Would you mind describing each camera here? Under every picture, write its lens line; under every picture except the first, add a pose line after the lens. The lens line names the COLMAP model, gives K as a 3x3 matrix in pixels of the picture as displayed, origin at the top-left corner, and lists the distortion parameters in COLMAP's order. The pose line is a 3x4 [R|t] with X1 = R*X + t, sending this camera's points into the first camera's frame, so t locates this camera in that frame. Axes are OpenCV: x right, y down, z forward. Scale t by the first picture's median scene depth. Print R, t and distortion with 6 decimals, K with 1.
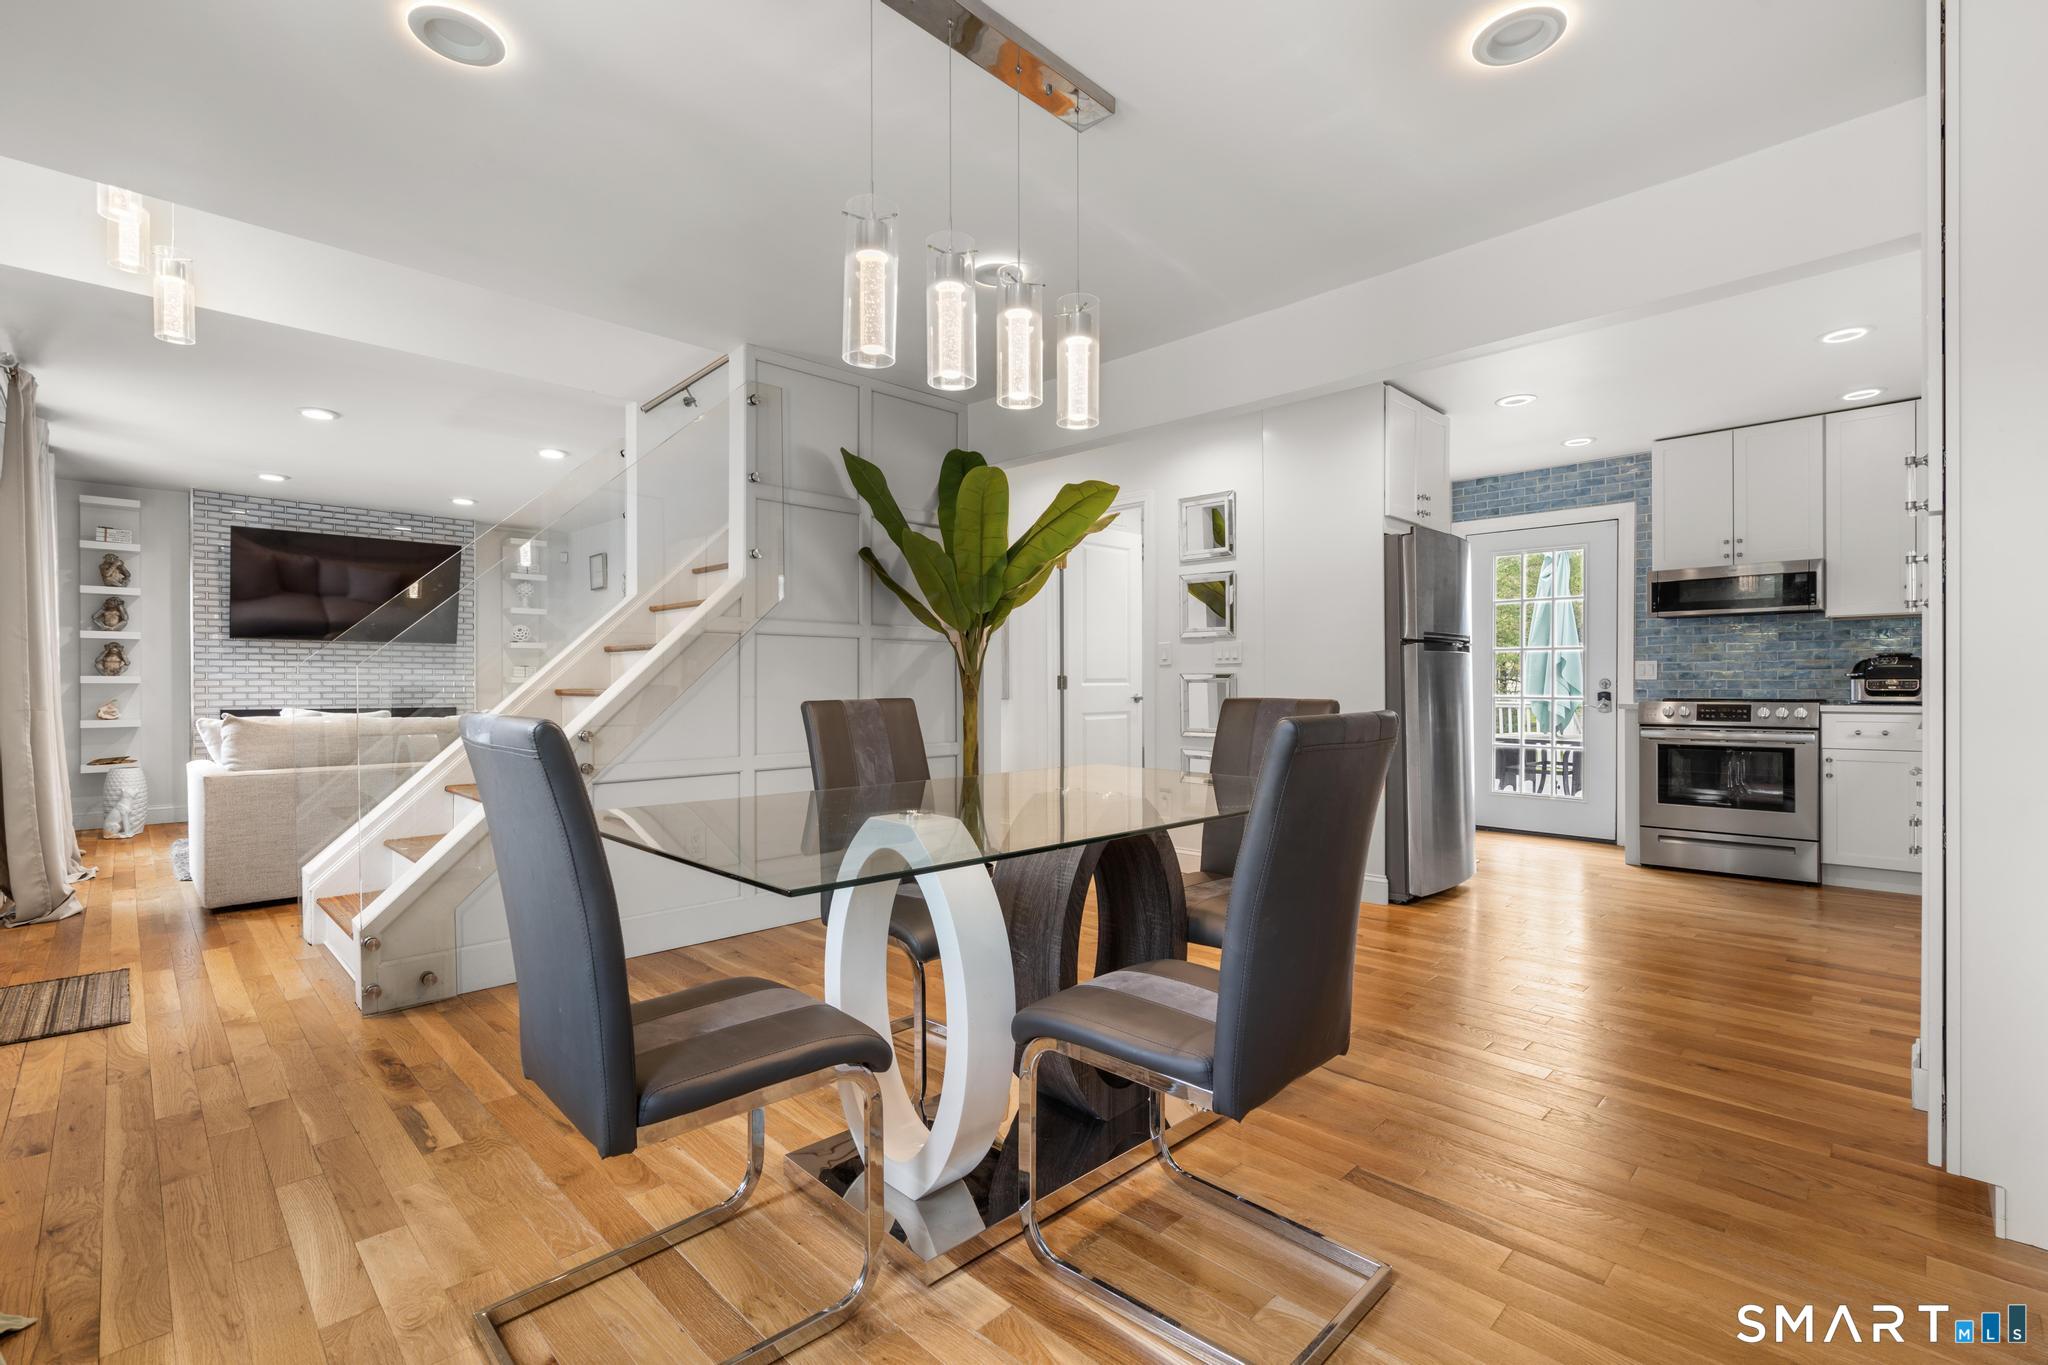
lens RADIAL K [[915.3, 0, 1021.0], [0, 915.3, 686.1], [0, 0, 1]] dist [-0.007488, 0.002501]
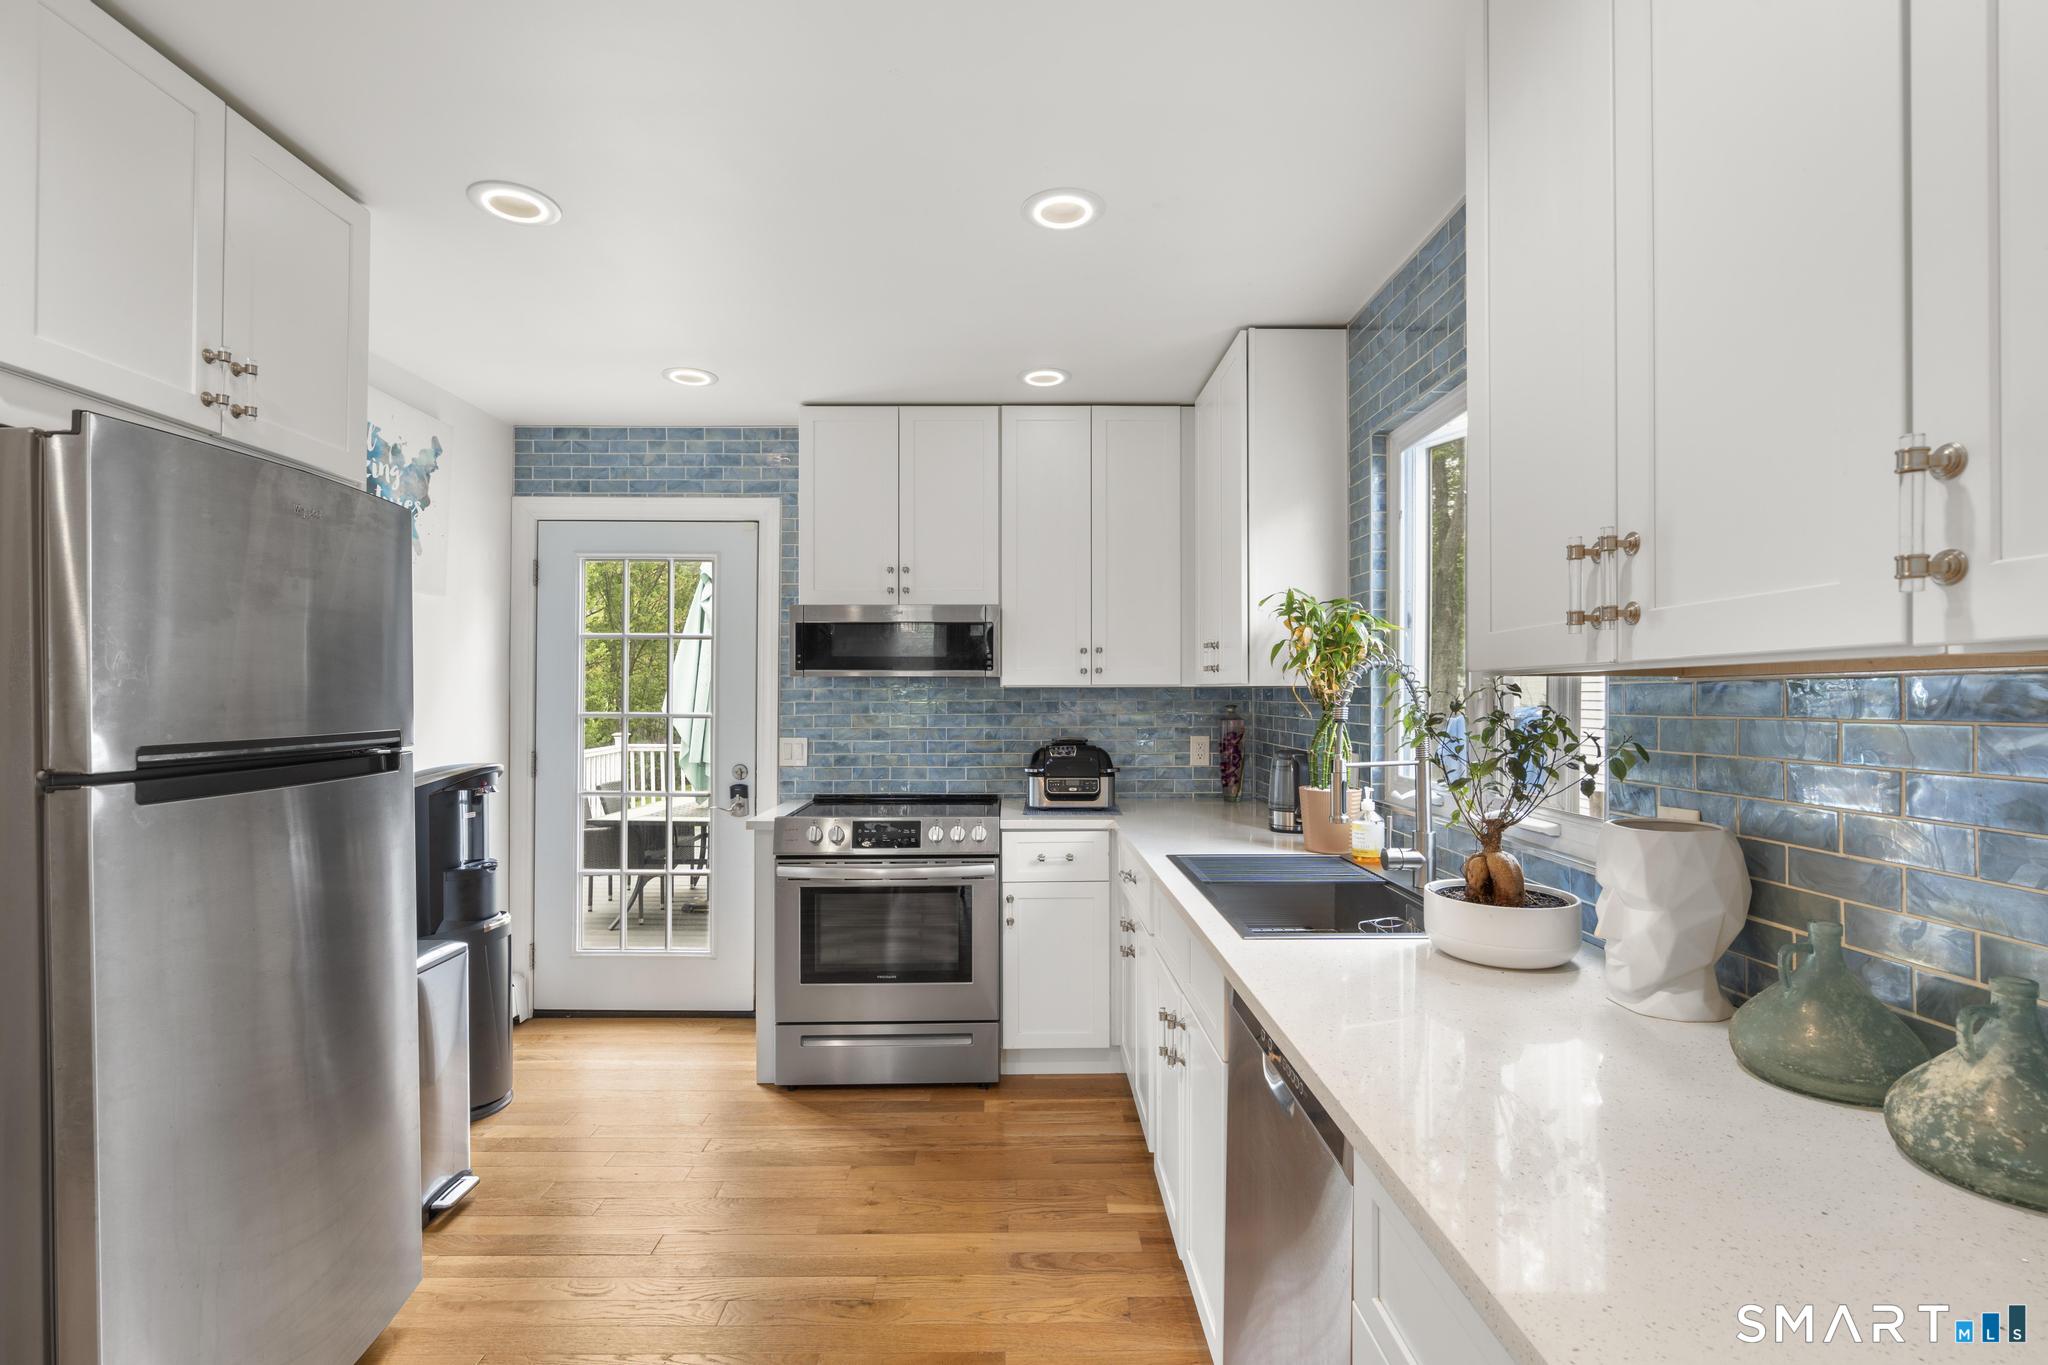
lens RADIAL K [[915.3, 0, 1025.0], [0, 915.3, 688.0], [0, 0, 1]] dist [-0.007488, 0.002501]
pose [[0.692519, 0.008156, 0.721353, 0.347761], [-0.000430, 0.999941, -0.010892, -0.062192], [-0.721399, 0.007233, 0.692482, 0.450997]]
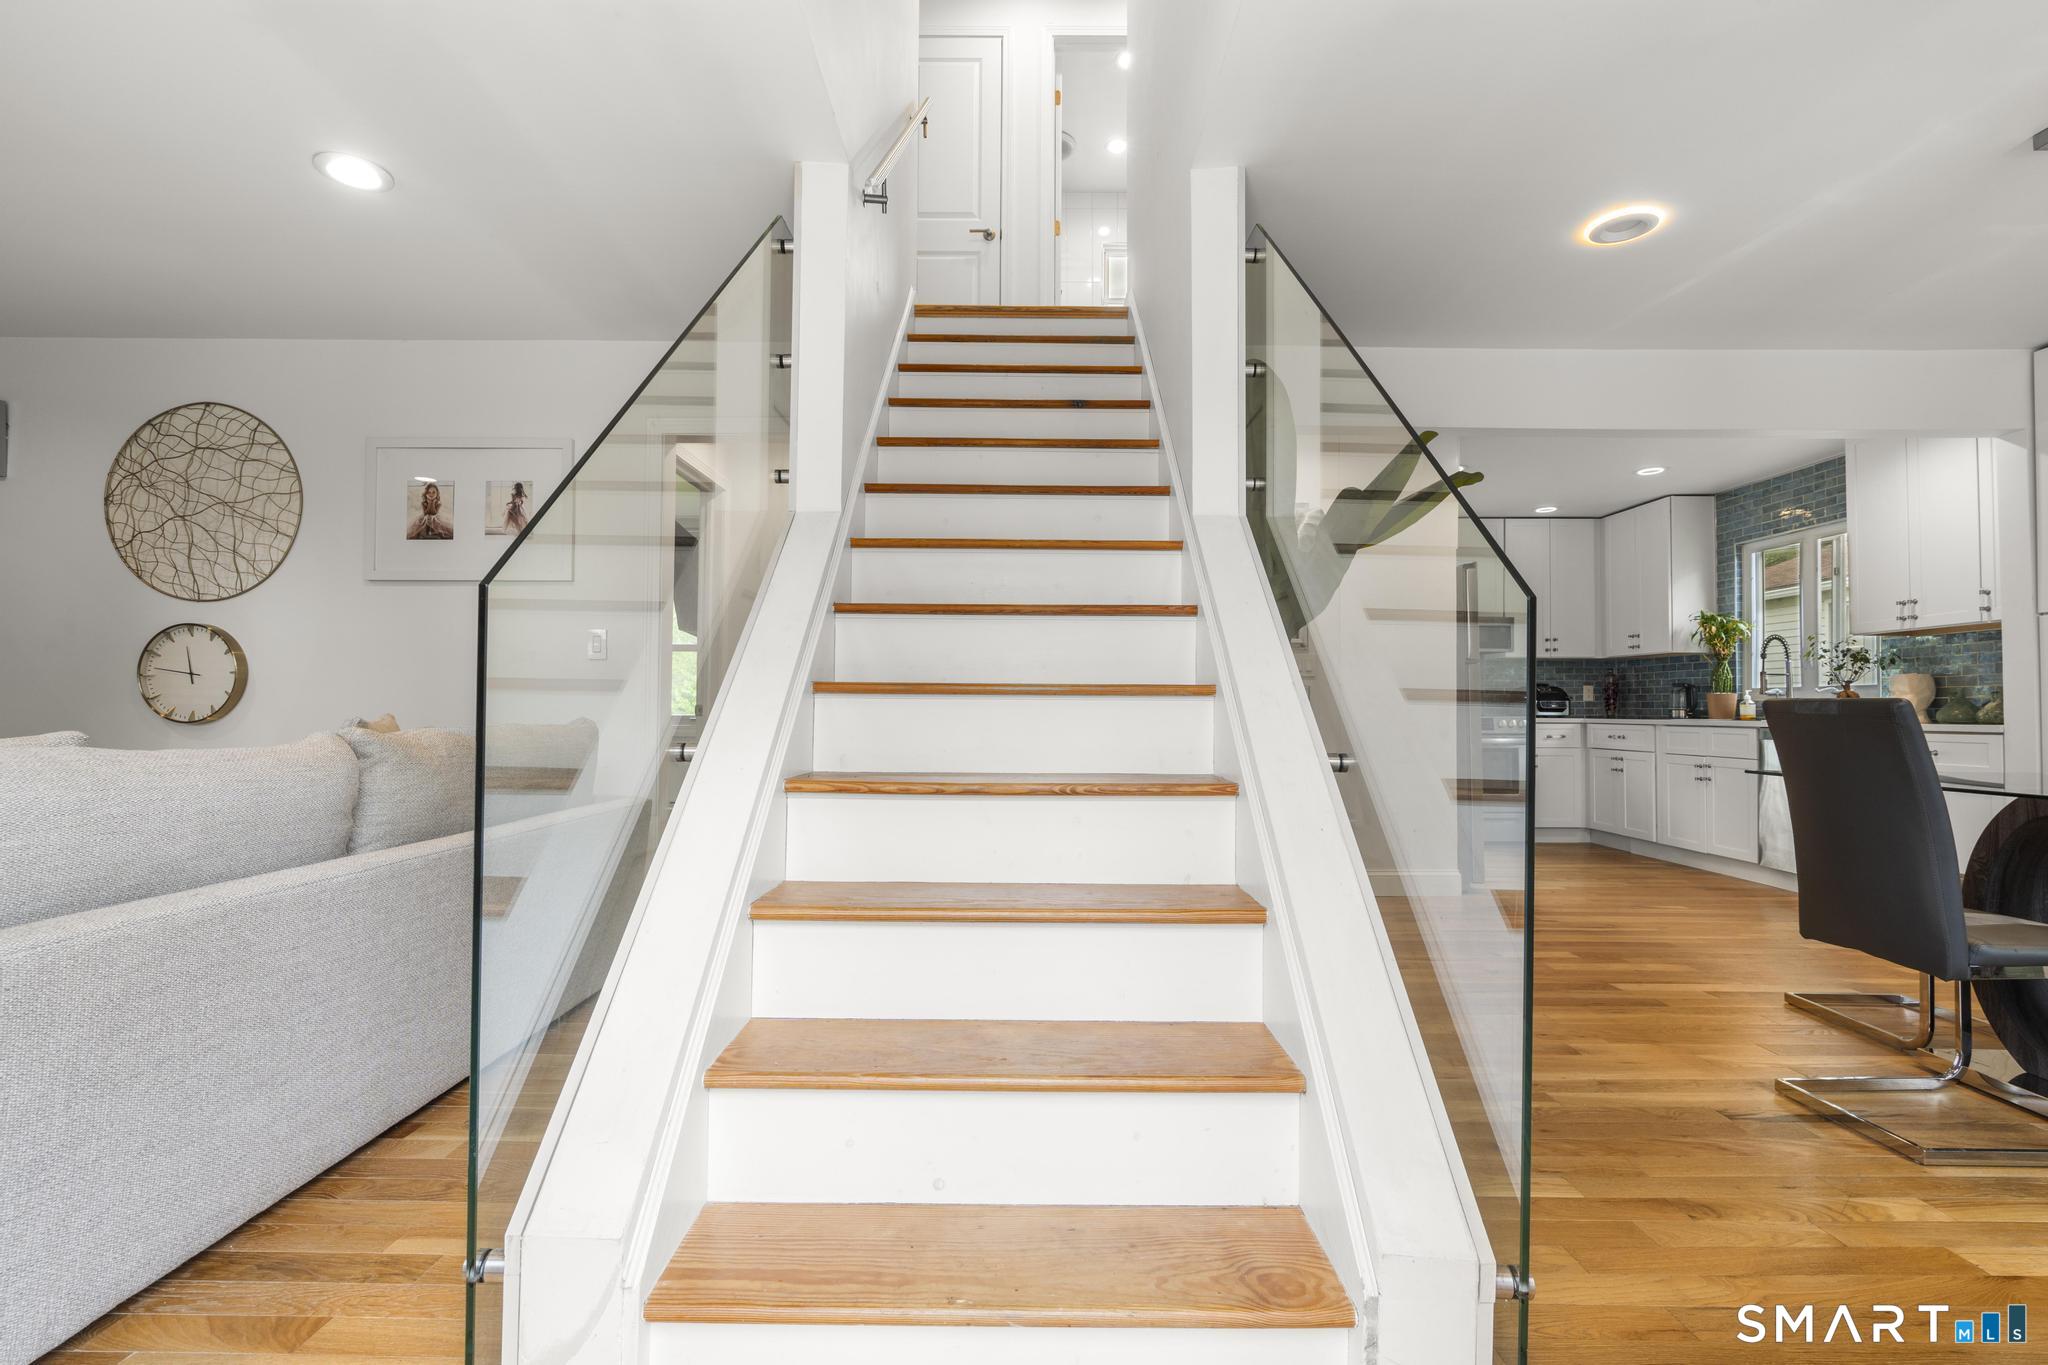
lens RADIAL K [[915.3, 0, 1022.1], [0, 915.3, 688.5], [0, 0, 1]] dist [-0.007488, 0.002501]
pose [[0.705633, 0.022687, 0.708214, -0.637751], [-0.004375, 0.999608, -0.027663, 0.015614], [-0.708564, 0.016421, 0.705455, 0.484129]]
